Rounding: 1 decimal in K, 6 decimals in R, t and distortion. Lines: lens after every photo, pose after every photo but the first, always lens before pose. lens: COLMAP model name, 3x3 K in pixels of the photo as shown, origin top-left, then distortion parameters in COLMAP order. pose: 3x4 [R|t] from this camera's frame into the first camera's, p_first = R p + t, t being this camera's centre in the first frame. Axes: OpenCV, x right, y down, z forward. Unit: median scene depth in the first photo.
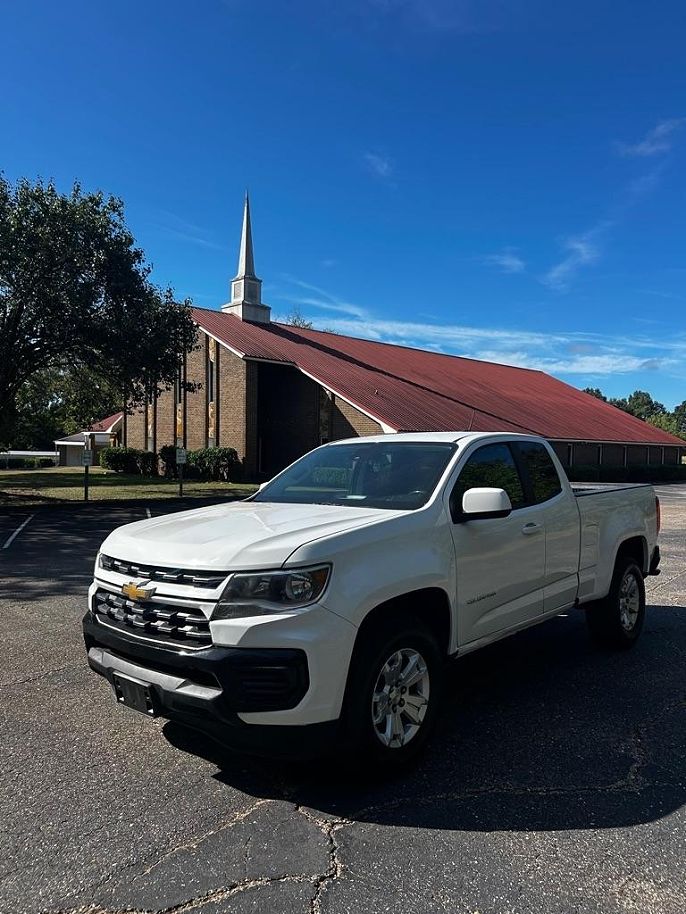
lens RADIAL K [[686.1, 0, 339.6], [0, 686.1, 455.0], [0, 0, 1]] dist [0.018665, -0.023174]
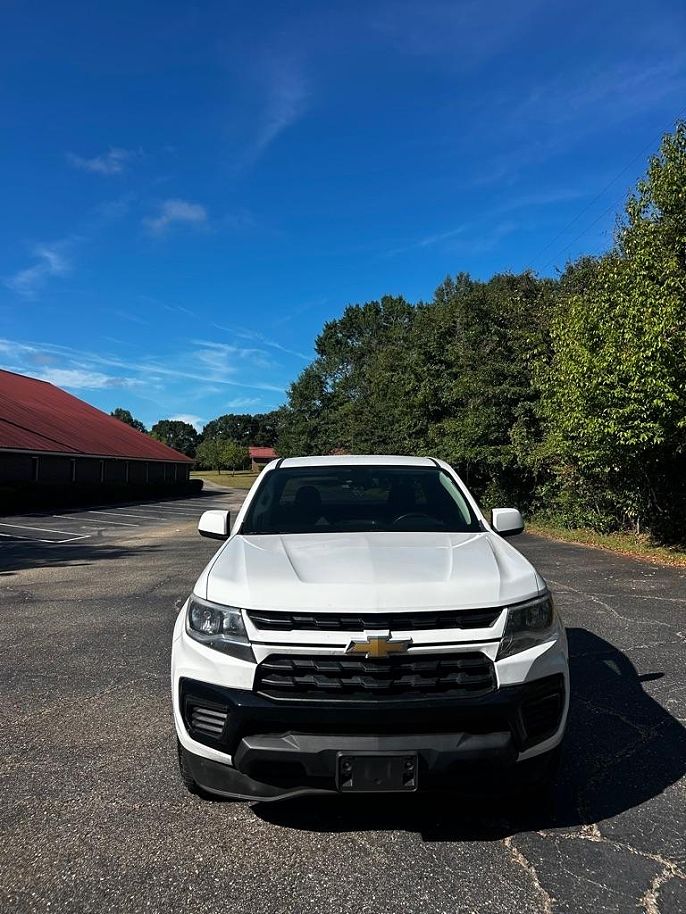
lens RADIAL K [[686.1, 0, 347.3], [0, 686.1, 459.5], [0, 0, 1]] dist [0.018665, -0.023174]
pose [[0.738626, 0.016277, 0.673919, -0.950595], [-0.005922, 0.999827, -0.017658, -0.014296], [-0.674090, 0.009052, 0.738594, 0.438157]]
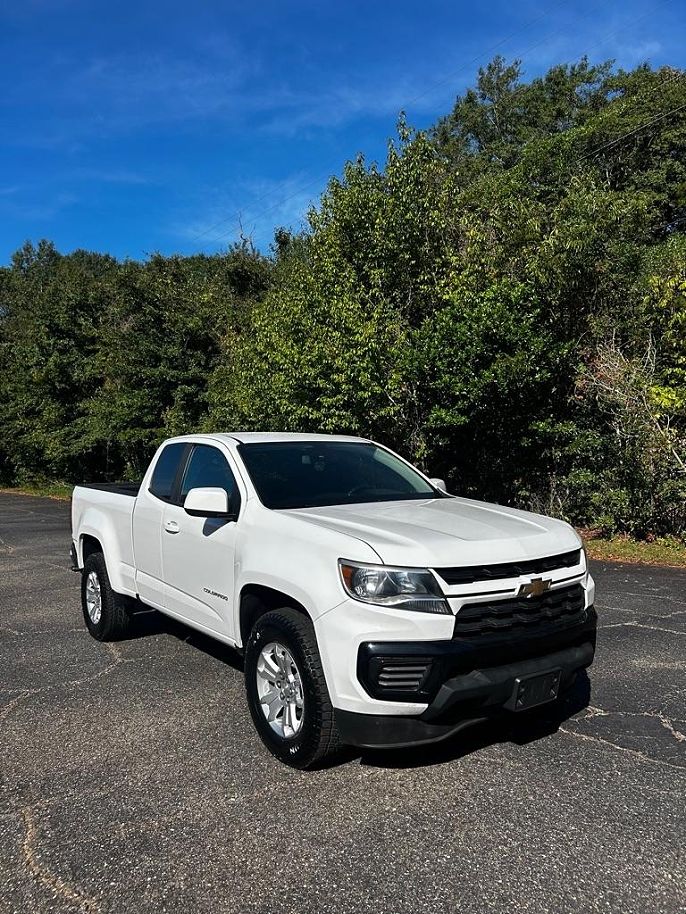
lens RADIAL K [[686.1, 0, 348.3], [0, 686.1, 459.2], [0, 0, 1]] dist [0.018665, -0.023174]
pose [[0.219358, 0.000768, 0.975644, -1.436272], [-0.004787, 0.999989, 0.000289, 0.012844], [-0.975633, -0.004733, 0.219359, 1.123332]]
